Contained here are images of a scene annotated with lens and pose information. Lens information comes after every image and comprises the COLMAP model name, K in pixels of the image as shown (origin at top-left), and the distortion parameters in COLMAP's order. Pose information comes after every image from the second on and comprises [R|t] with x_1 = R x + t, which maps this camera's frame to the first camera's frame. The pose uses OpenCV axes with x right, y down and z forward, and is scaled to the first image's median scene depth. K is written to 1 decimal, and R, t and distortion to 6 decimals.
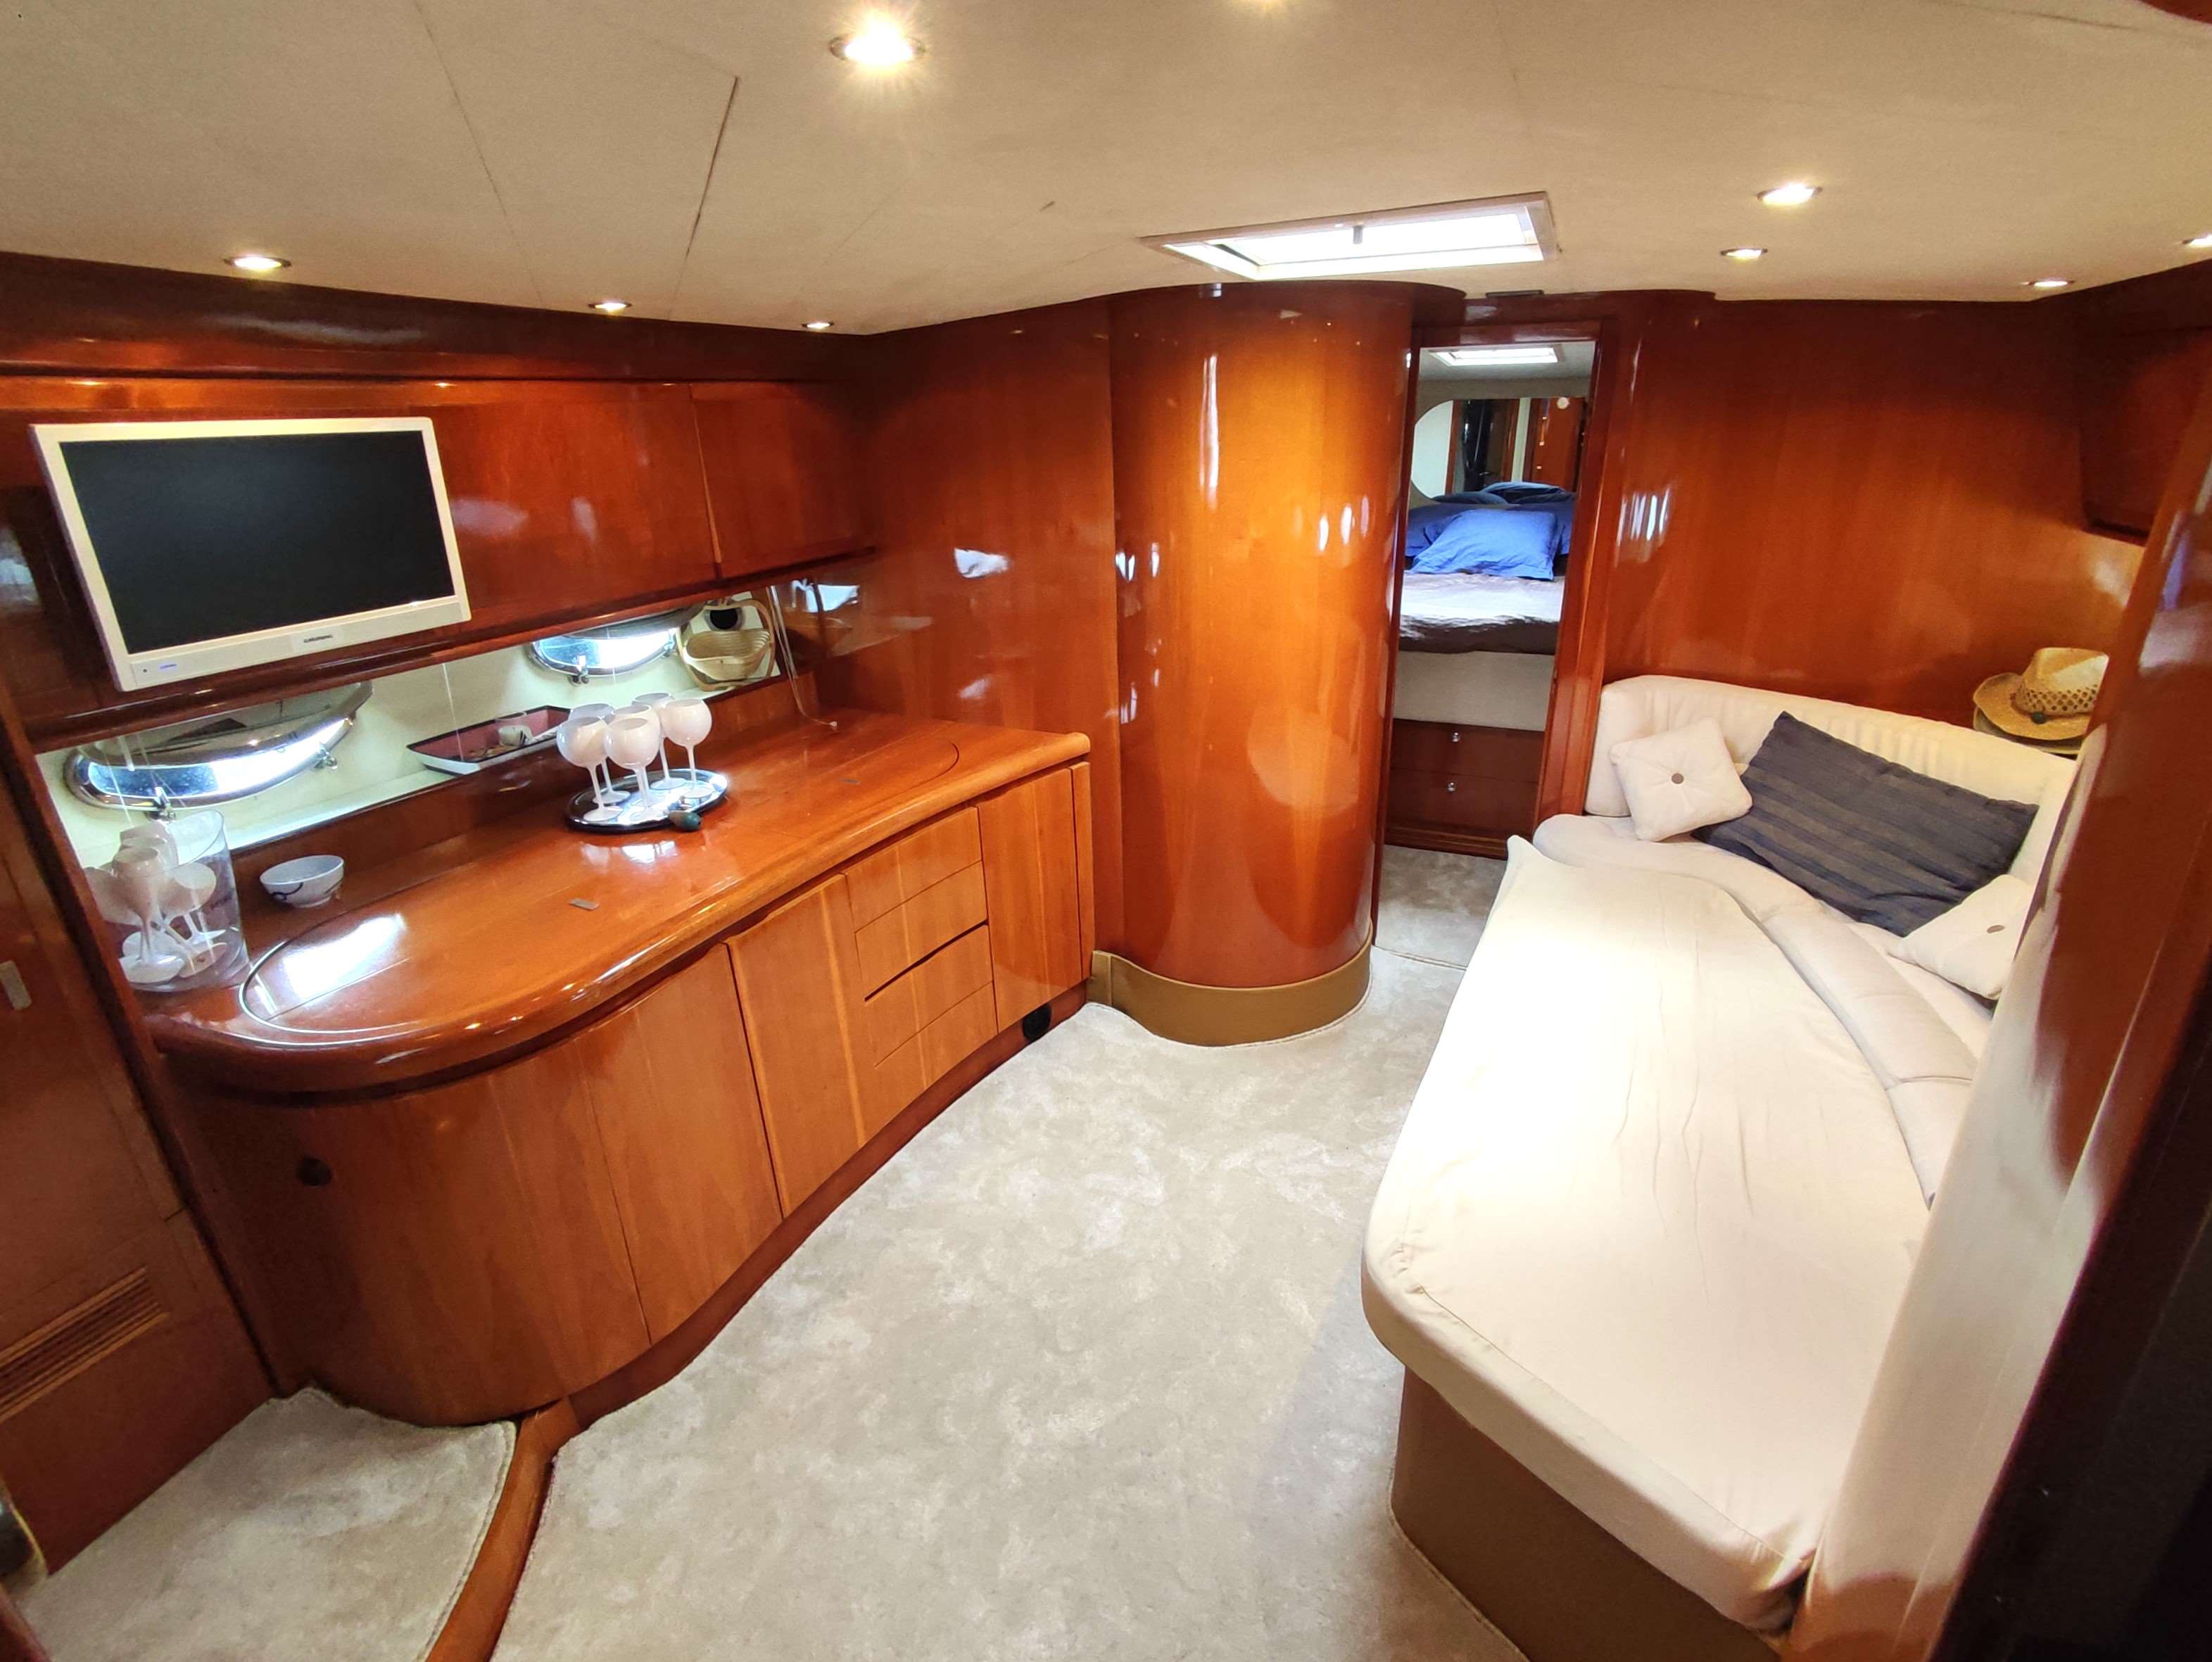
lens RADIAL K [[1052.9, 0, 1107.5], [0, 1052.9, 799.3], [0, 0, 1]] dist [0.000845, -0.000520]
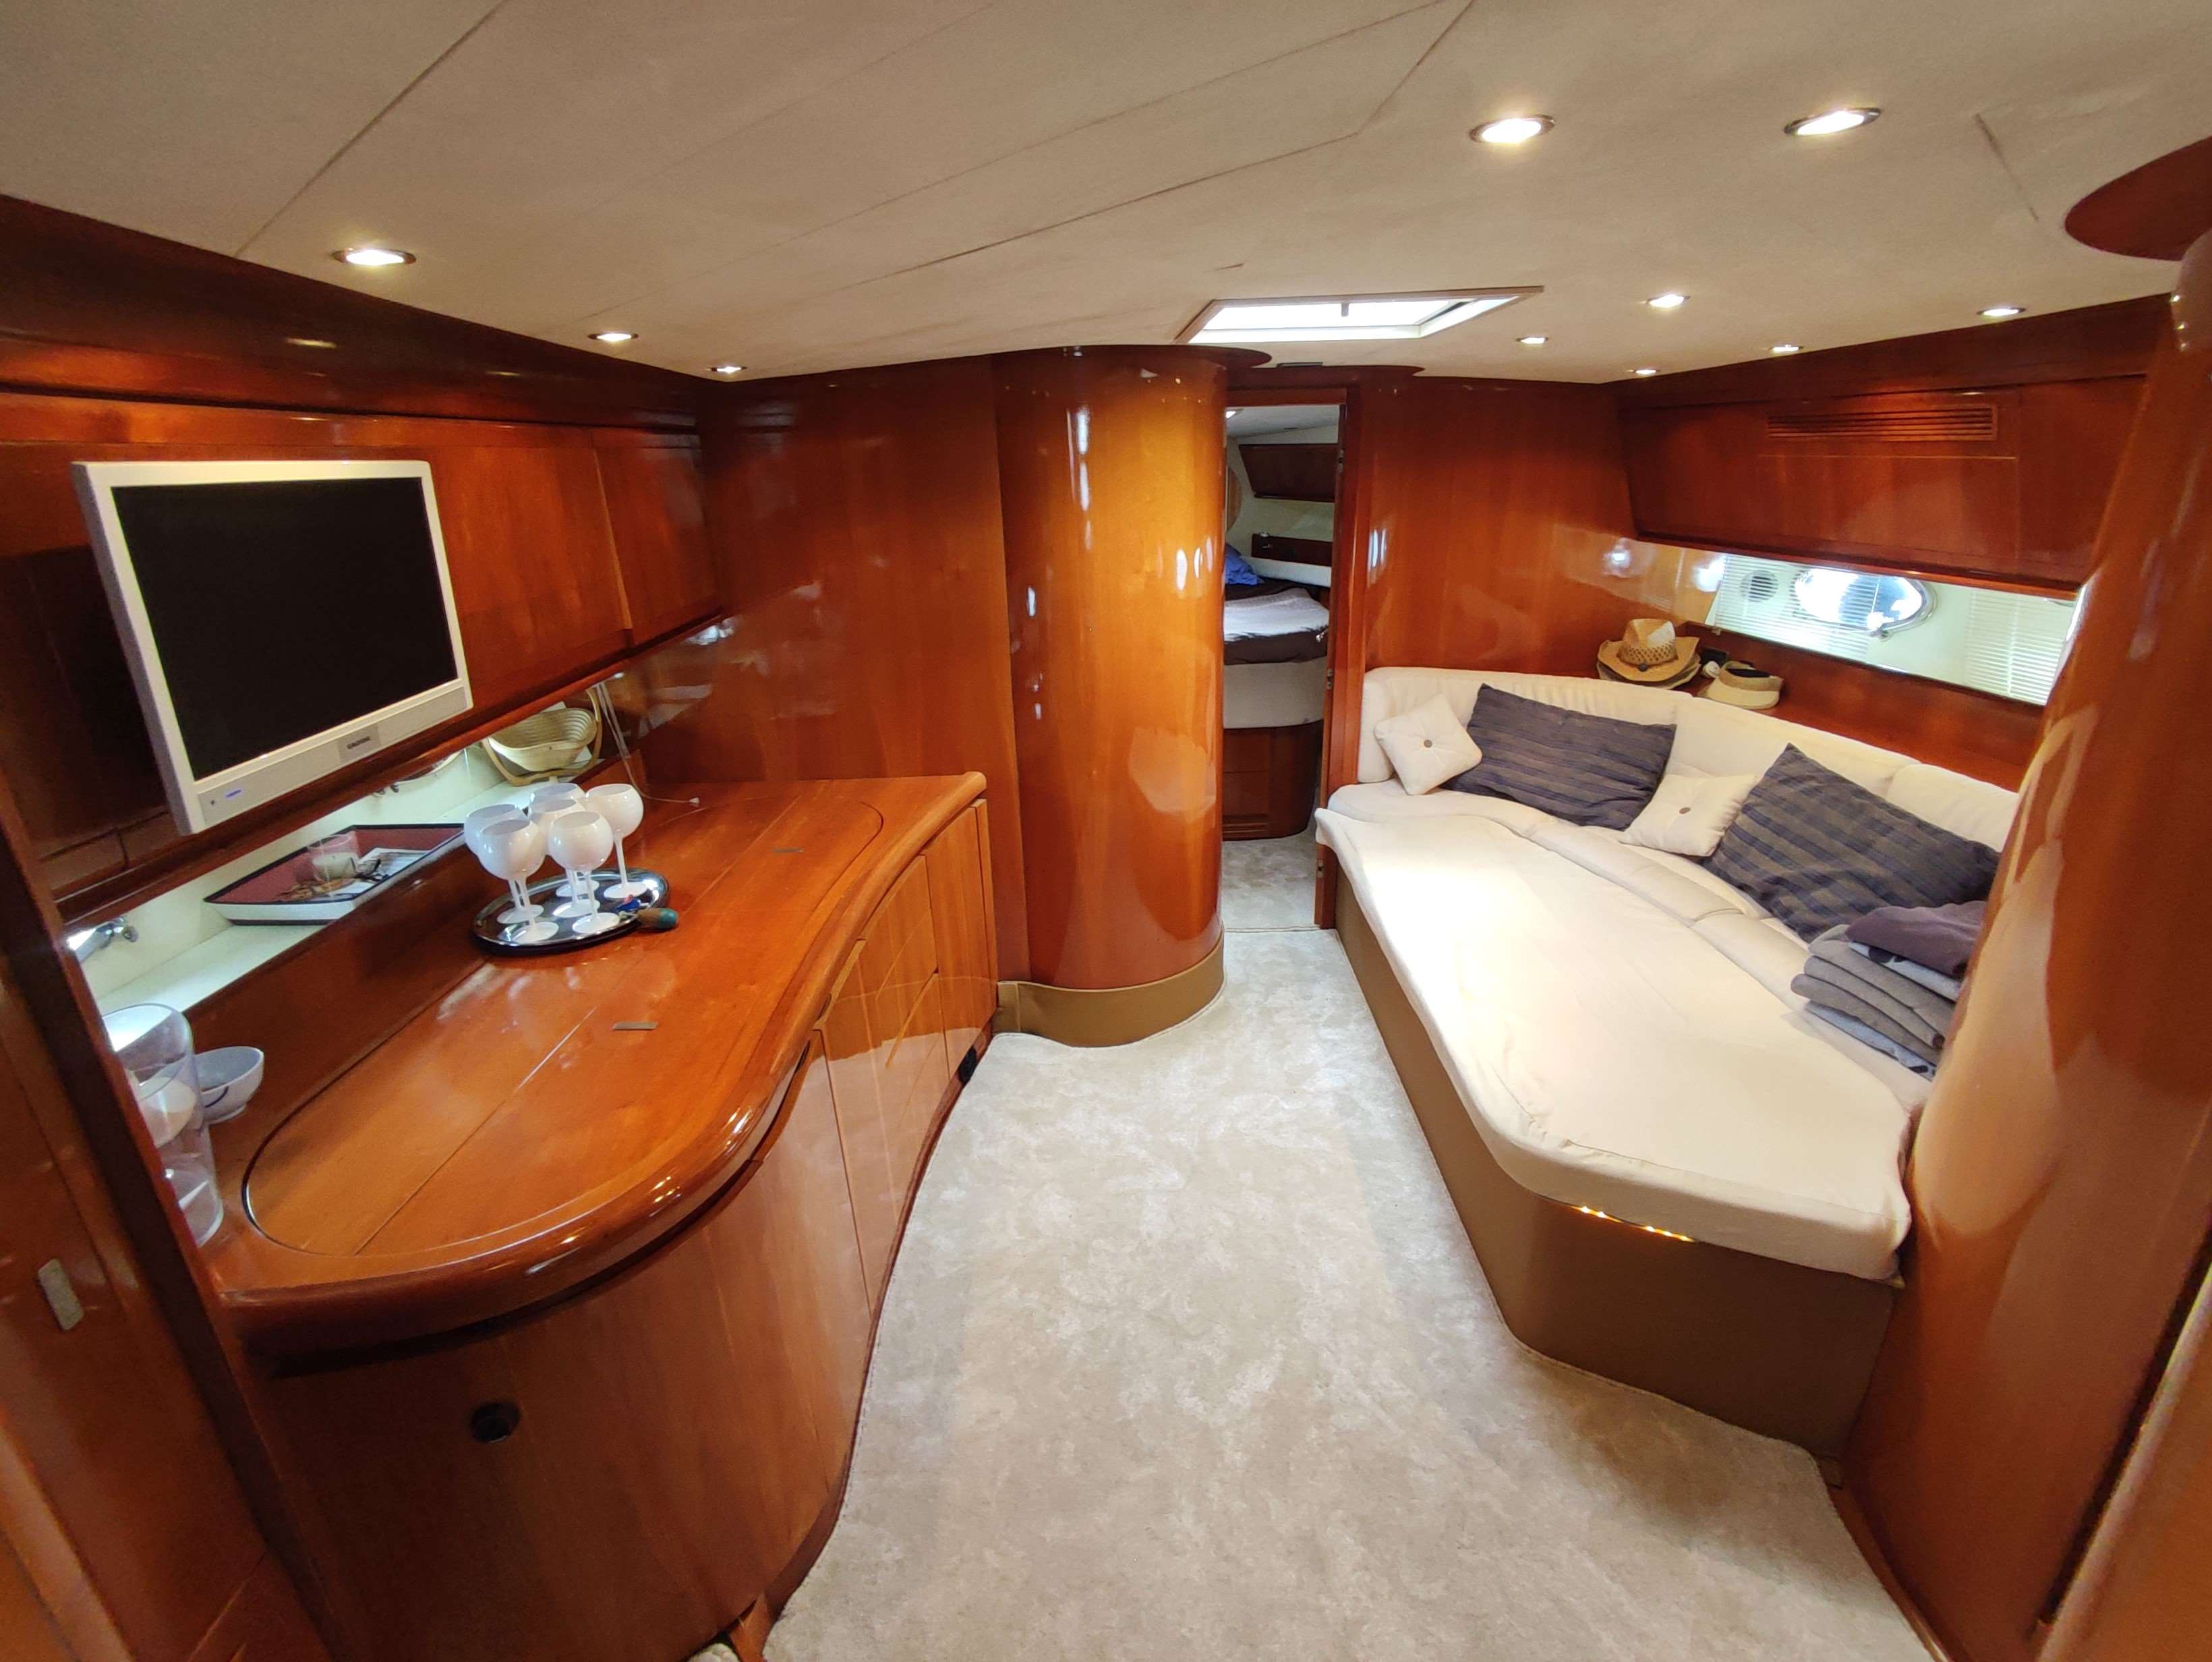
lens RADIAL K [[1012.5, 0, 1098.2], [0, 1012.5, 802.8], [0, 0, 1]] dist [0.002995, 0.001110]
pose [[0.892739, -0.146552, 0.426074, -0.392988], [0.163246, 0.986582, -0.002700, -0.012236], [-0.419961, 0.071965, 0.904684, 0.069084]]
